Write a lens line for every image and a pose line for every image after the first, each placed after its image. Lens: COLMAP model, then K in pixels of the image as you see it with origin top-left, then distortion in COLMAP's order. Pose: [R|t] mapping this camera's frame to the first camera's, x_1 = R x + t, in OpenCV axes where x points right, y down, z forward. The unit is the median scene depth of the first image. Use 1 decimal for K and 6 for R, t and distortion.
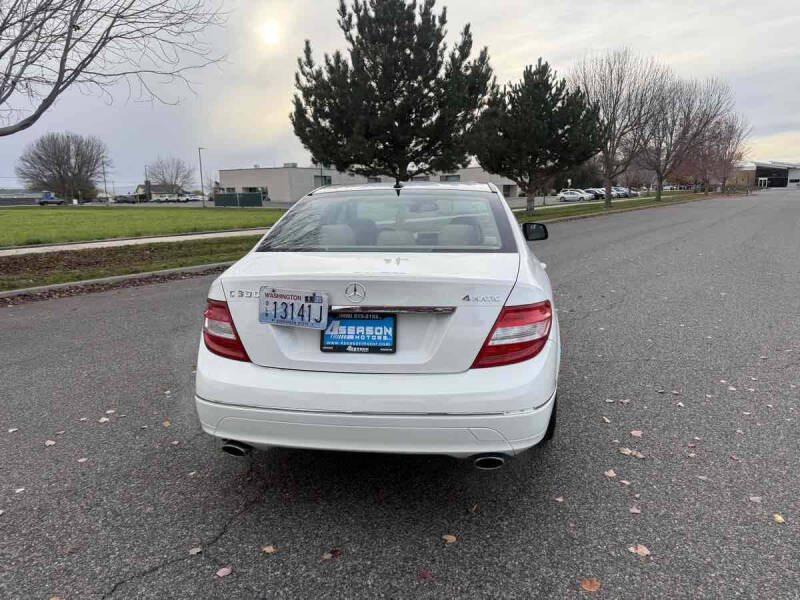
lens RADIAL K [[553.6, 0, 403.4], [0, 553.6, 303.1], [0, 0, 1]] dist [0.068841, -0.092746]
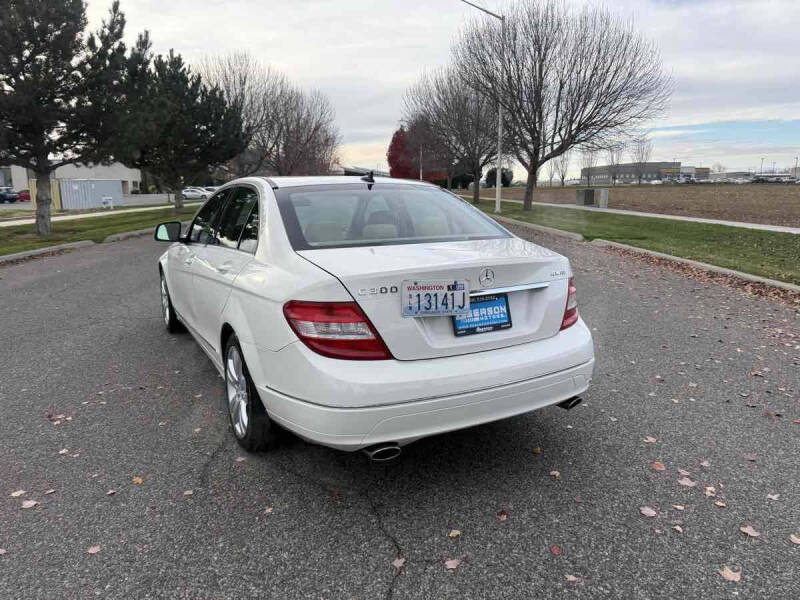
lens RADIAL K [[553.6, 0, 403.4], [0, 553.6, 303.1], [0, 0, 1]] dist [0.068841, -0.092746]
pose [[0.793000, -0.113956, 0.598468, -0.501607], [0.112298, 0.992859, 0.040253, -0.017394], [-0.598782, 0.035286, 0.800135, 0.127207]]
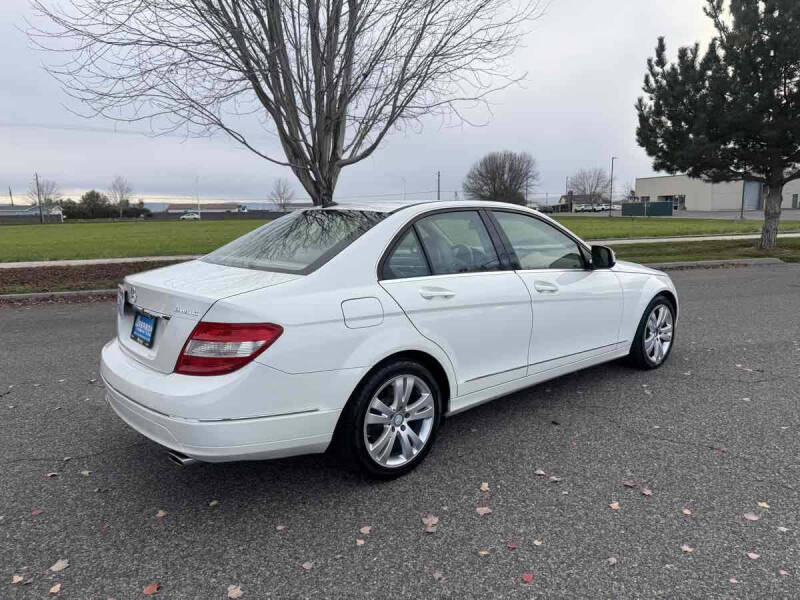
lens RADIAL K [[553.6, 0, 403.4], [0, 553.6, 303.1], [0, 0, 1]] dist [0.068841, -0.092746]
pose [[0.756394, 0.109966, -0.644807, 0.683382], [-0.120184, 0.992349, 0.028254, -0.062672], [0.642981, 0.056125, 0.763823, 0.241089]]
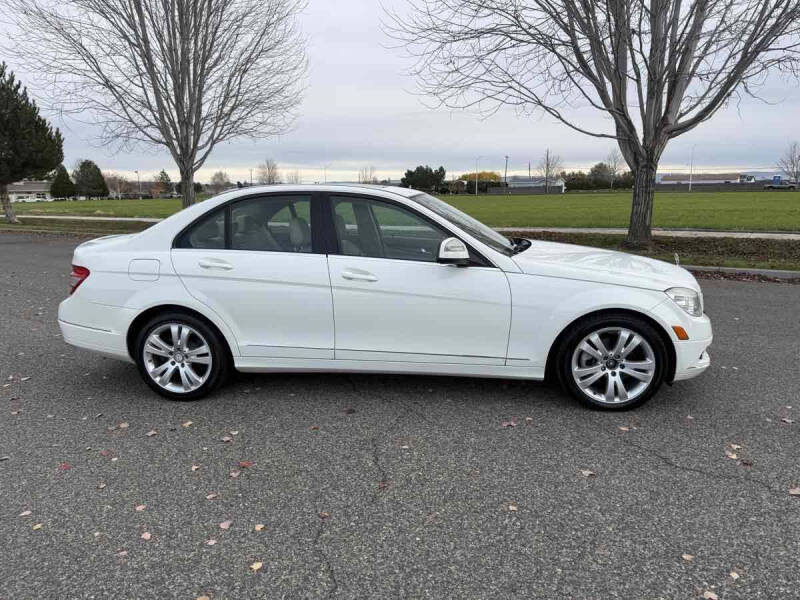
lens RADIAL K [[553.6, 0, 403.4], [0, 553.6, 303.1], [0, 0, 1]] dist [0.068841, -0.092746]
pose [[0.028883, 0.214596, -0.976276, 1.161908], [-0.178293, 0.962127, 0.206211, -0.249297], [0.983553, 0.168107, 0.066050, 1.128813]]
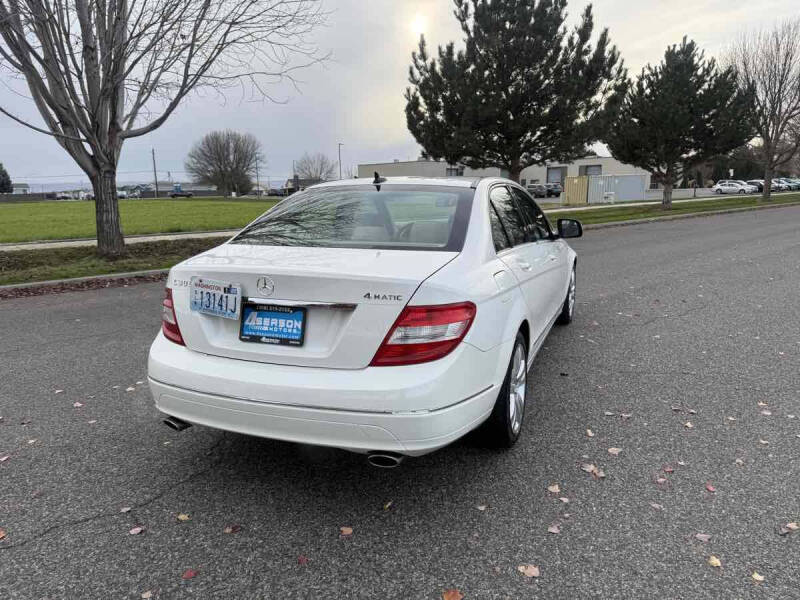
lens RADIAL K [[552.2, 0, 404.0], [0, 552.2, 312.0], [0, 0, 1]] dist [0.067920, -0.098593]
pose [[0.972342, 0.050221, -0.228100, 0.232004], [-0.043708, 0.998482, 0.033521, -0.009233], [0.229437, -0.022624, 0.973061, 0.026245]]
